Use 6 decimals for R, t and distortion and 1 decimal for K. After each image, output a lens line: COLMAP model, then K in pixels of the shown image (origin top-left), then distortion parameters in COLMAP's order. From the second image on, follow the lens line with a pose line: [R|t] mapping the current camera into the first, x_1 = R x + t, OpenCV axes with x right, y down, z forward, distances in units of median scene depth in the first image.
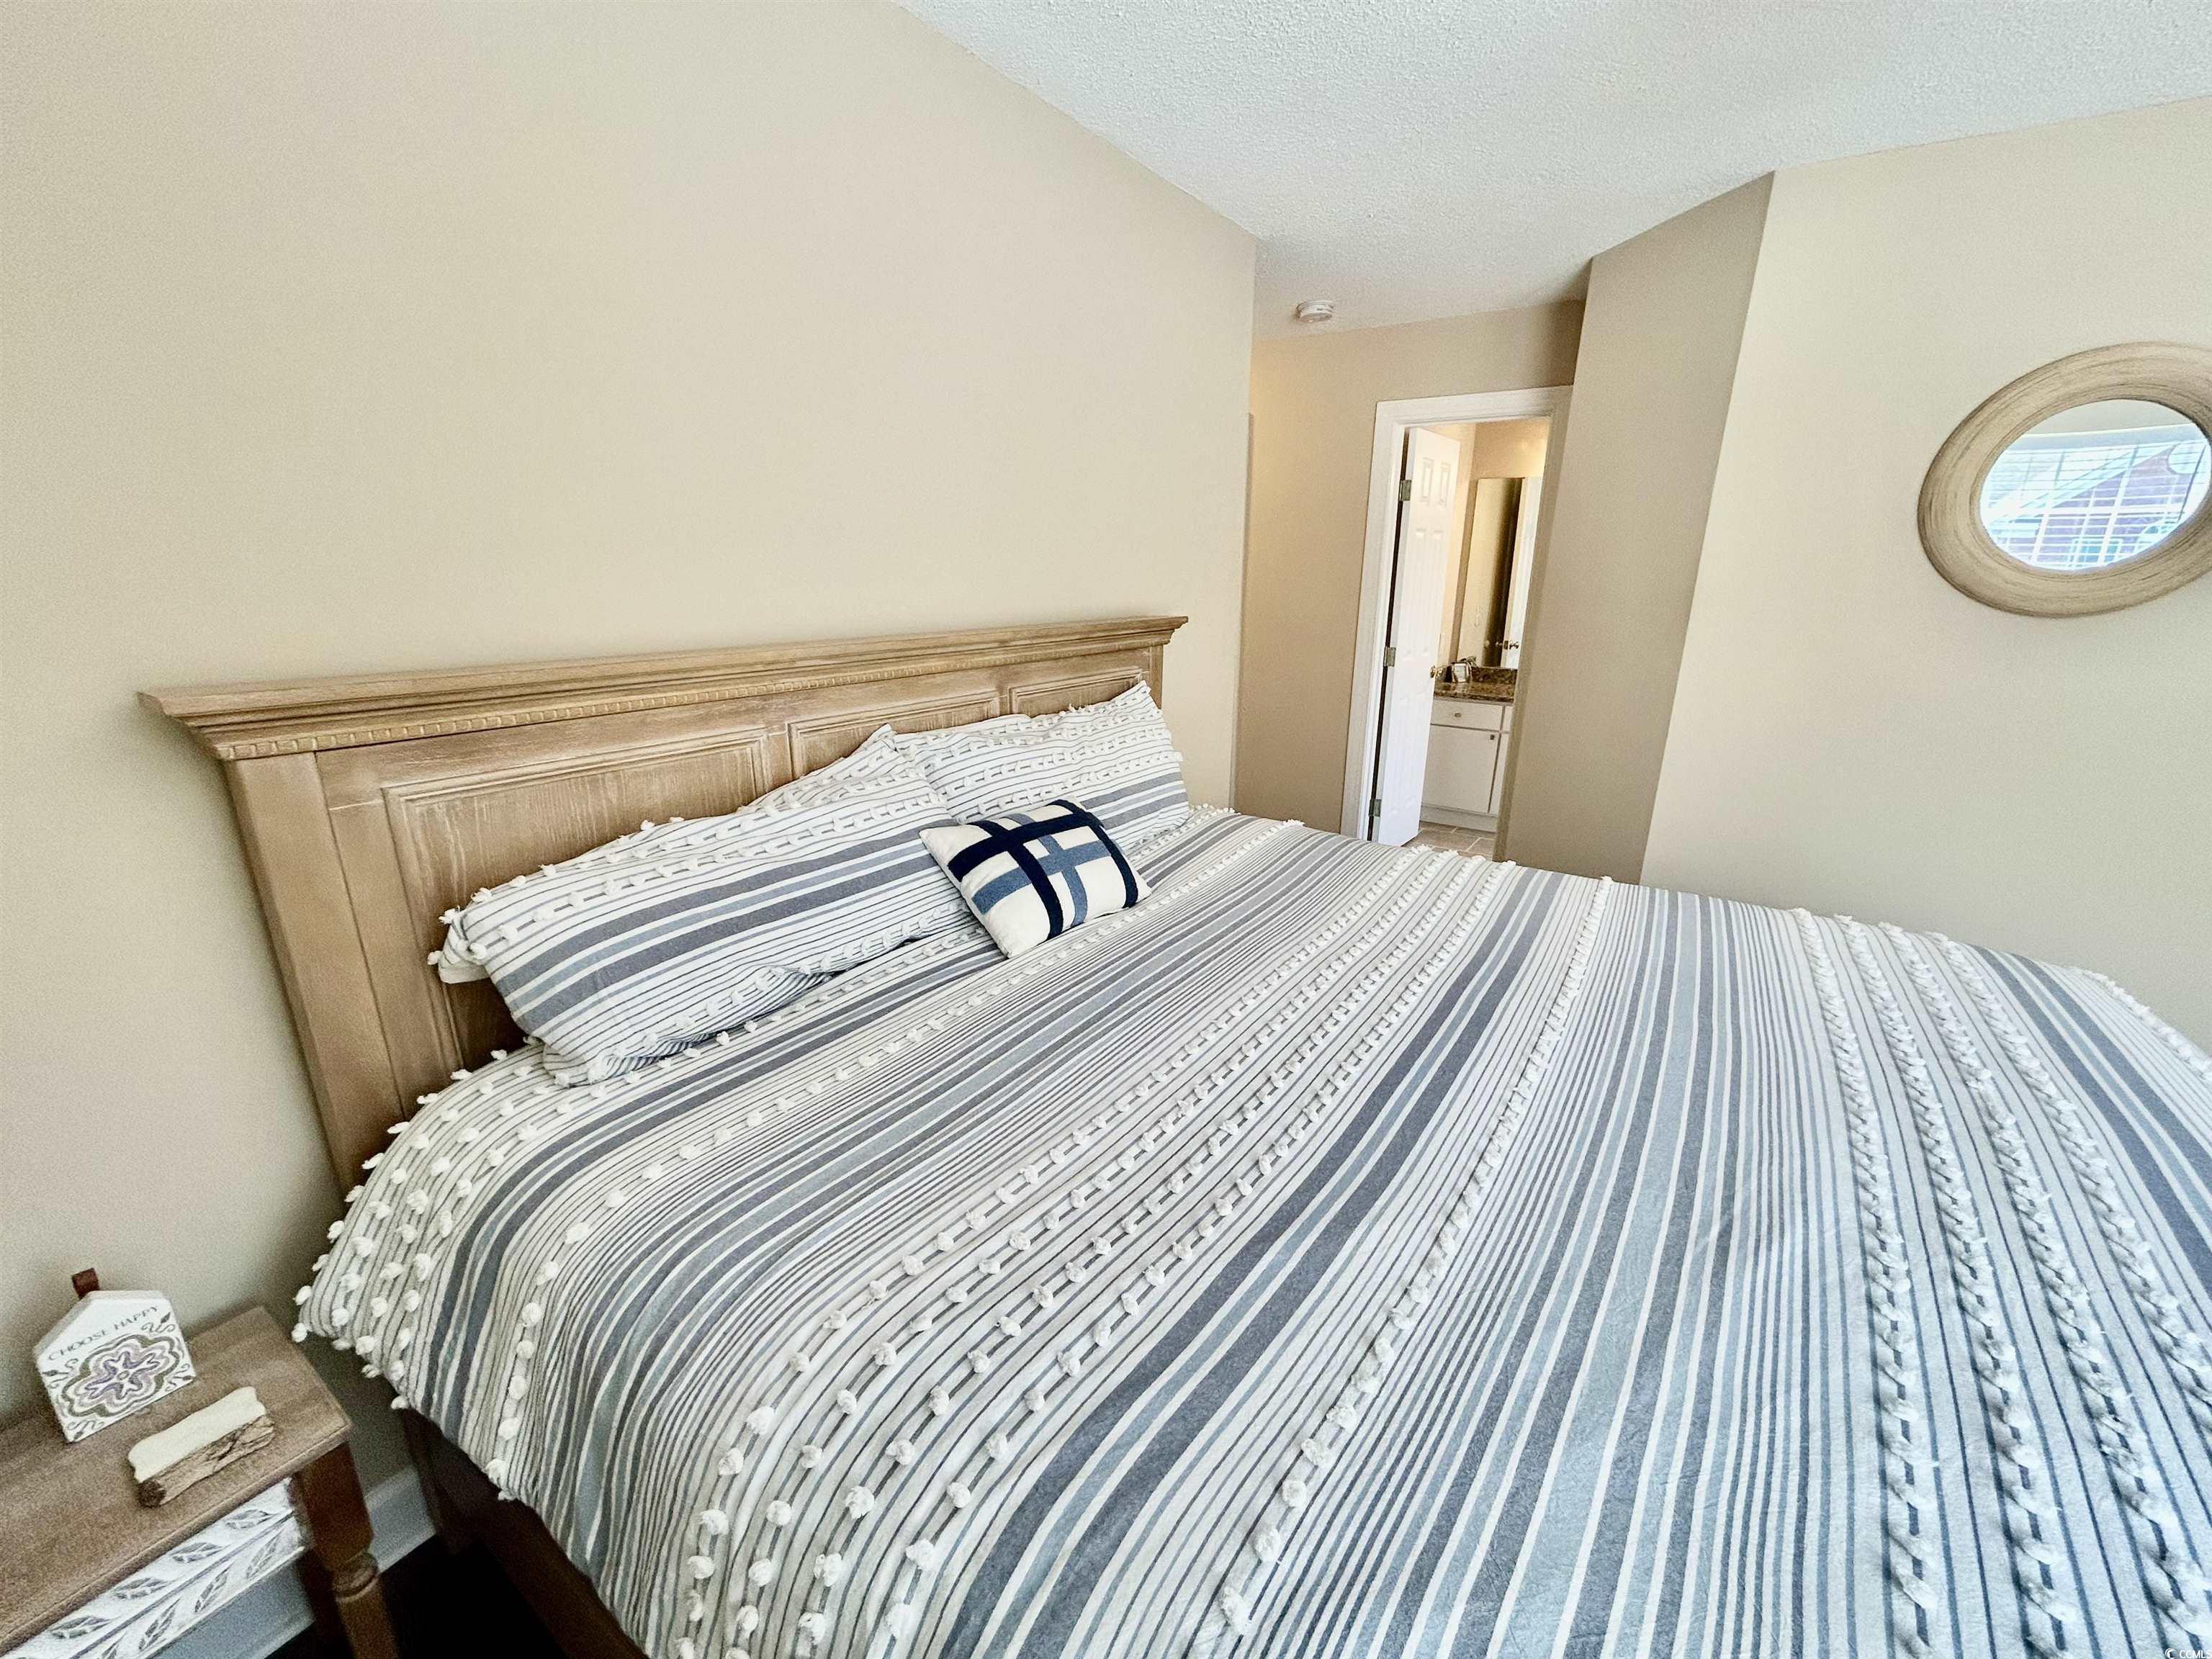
lens RADIAL K [[897.3, 0, 1106.0], [0, 897.3, 829.5], [0, 0, 1]] dist [0.011739, -0.005033]
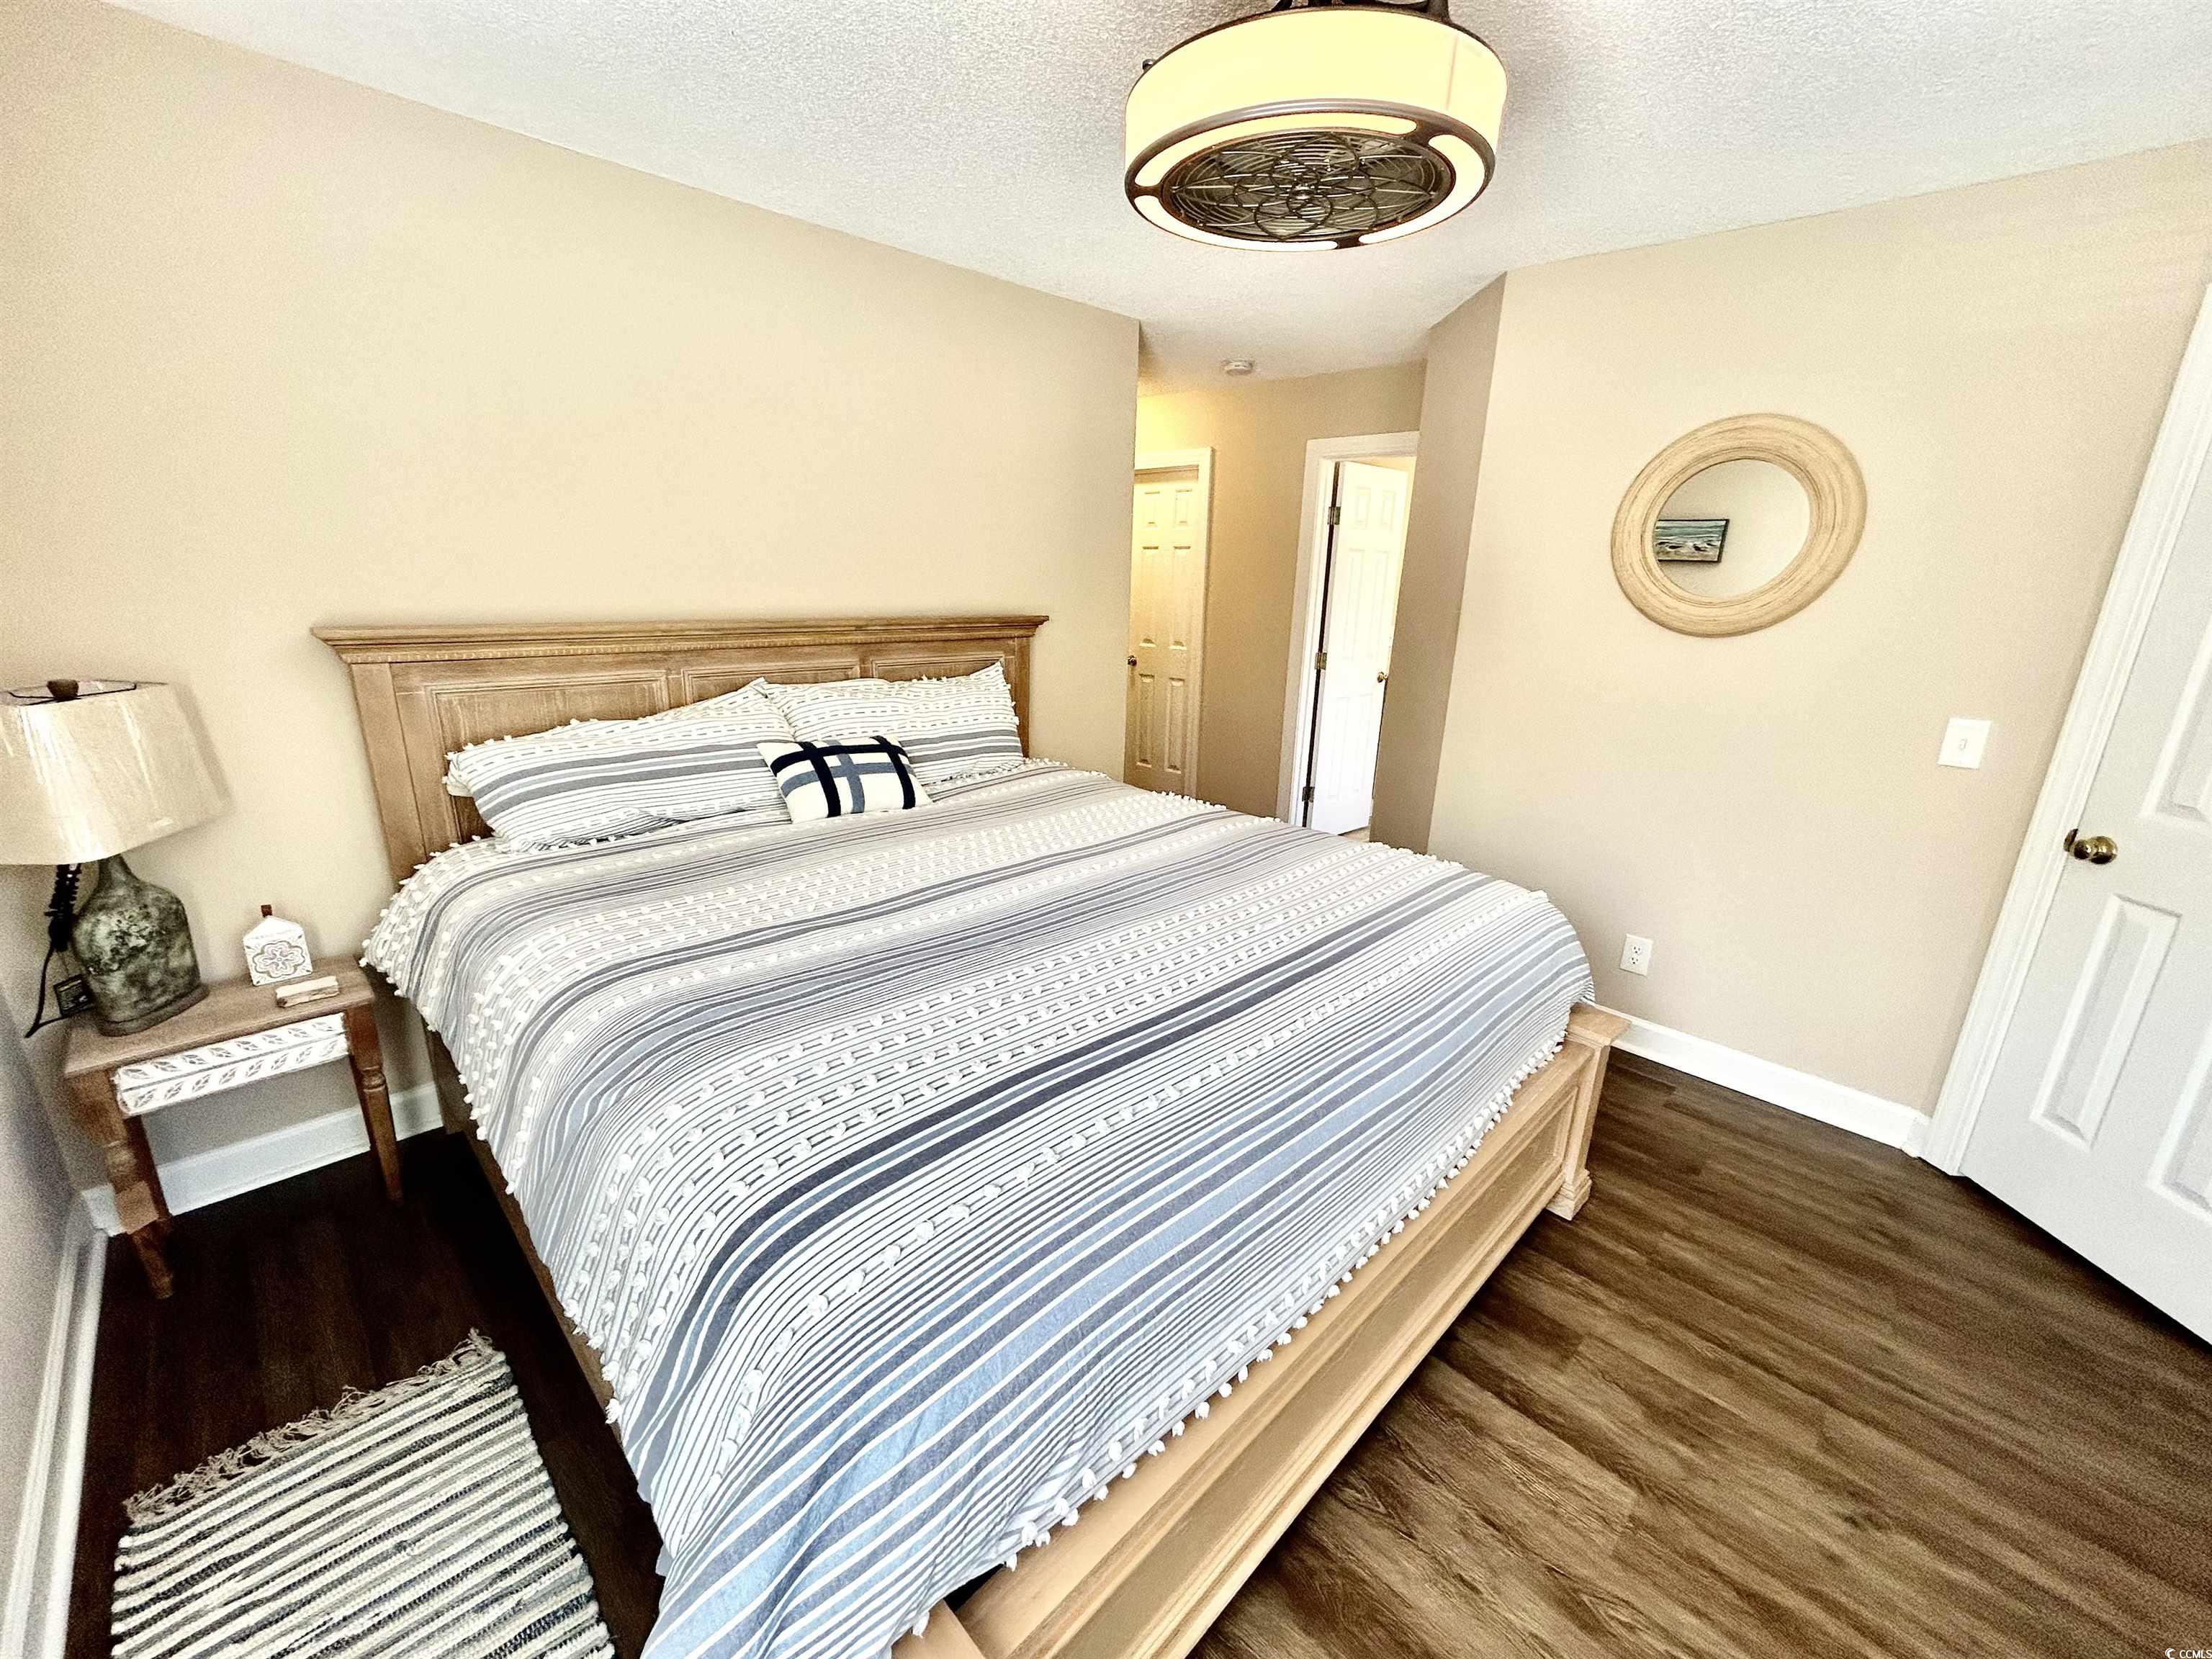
lens RADIAL K [[887.7, 0, 1090.5], [0, 887.7, 820.6], [0, 0, 1]] dist [0.000409, -0.000016]
pose [[0.983149, 0.068610, -0.169444, 0.656588], [-0.070879, 0.997458, -0.007367, 0.109569], [0.168508, 0.019253, 0.985512, -0.430840]]
